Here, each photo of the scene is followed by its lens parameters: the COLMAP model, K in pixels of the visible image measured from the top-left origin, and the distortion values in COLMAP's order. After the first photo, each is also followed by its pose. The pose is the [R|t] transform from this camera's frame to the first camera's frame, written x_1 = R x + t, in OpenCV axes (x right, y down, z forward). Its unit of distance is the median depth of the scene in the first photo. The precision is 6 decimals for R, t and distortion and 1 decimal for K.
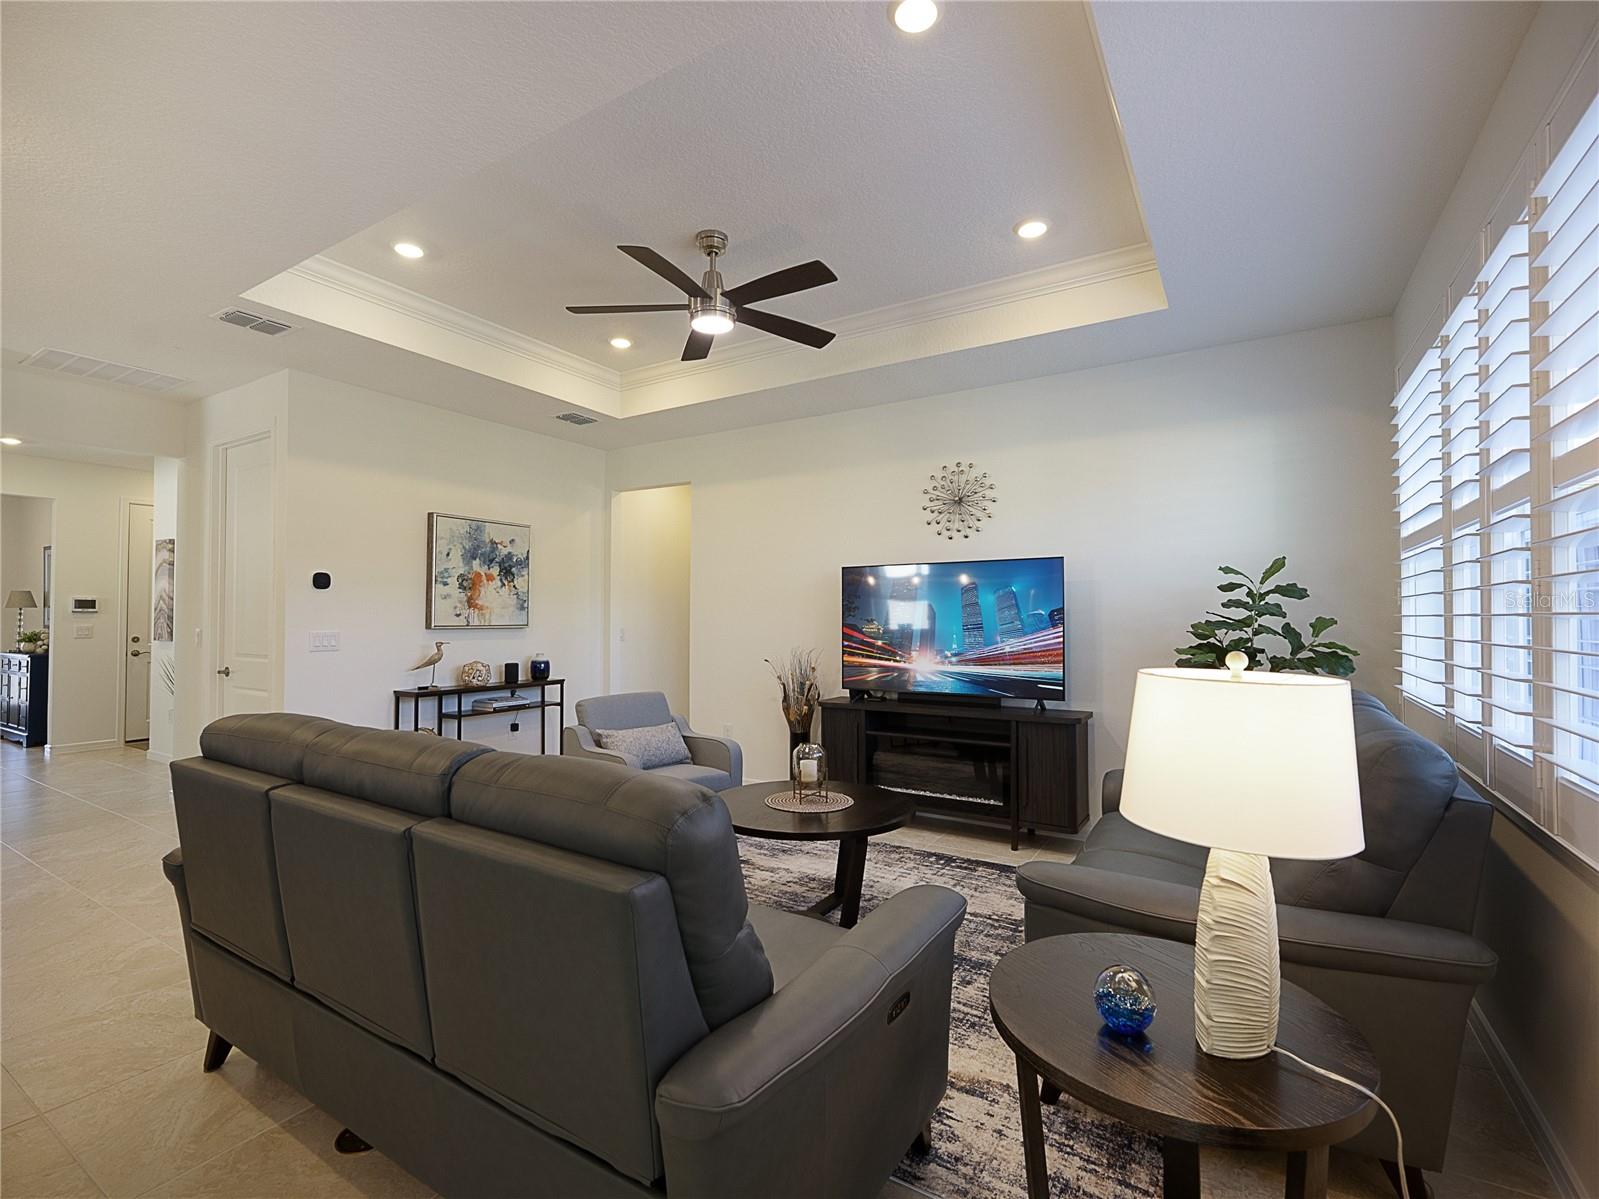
lens RADIAL K [[728.2, 0, 799.5], [0, 728.2, 599.5], [0, 0, 1]] dist [0.028062, -0.000271]
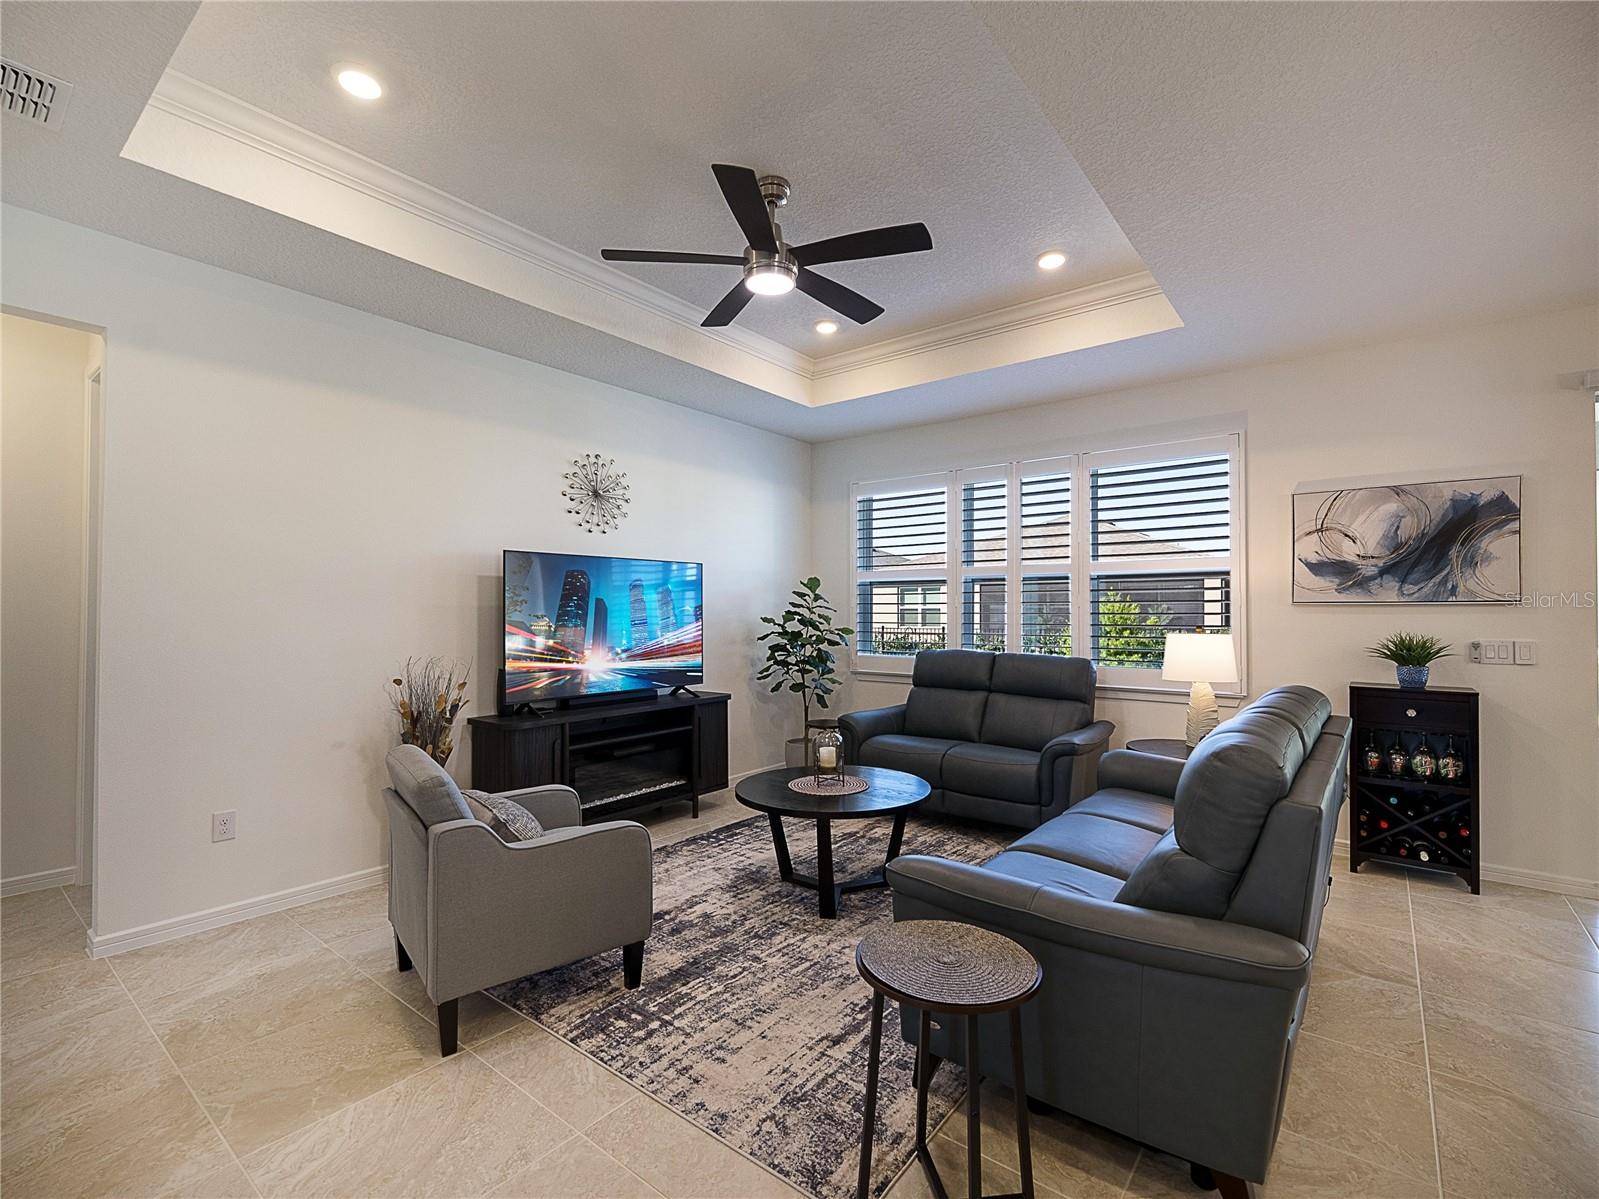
lens RADIAL K [[721.6, 0, 798.3], [0, 721.6, 584.4], [0, 0, 1]] dist [0.000688, 0.000480]
pose [[0.112331, 0.048126, 0.992505, -0.748200], [-0.024261, 0.998662, -0.045679, 0.024508], [-0.993375, -0.018948, 0.113348, 0.659290]]
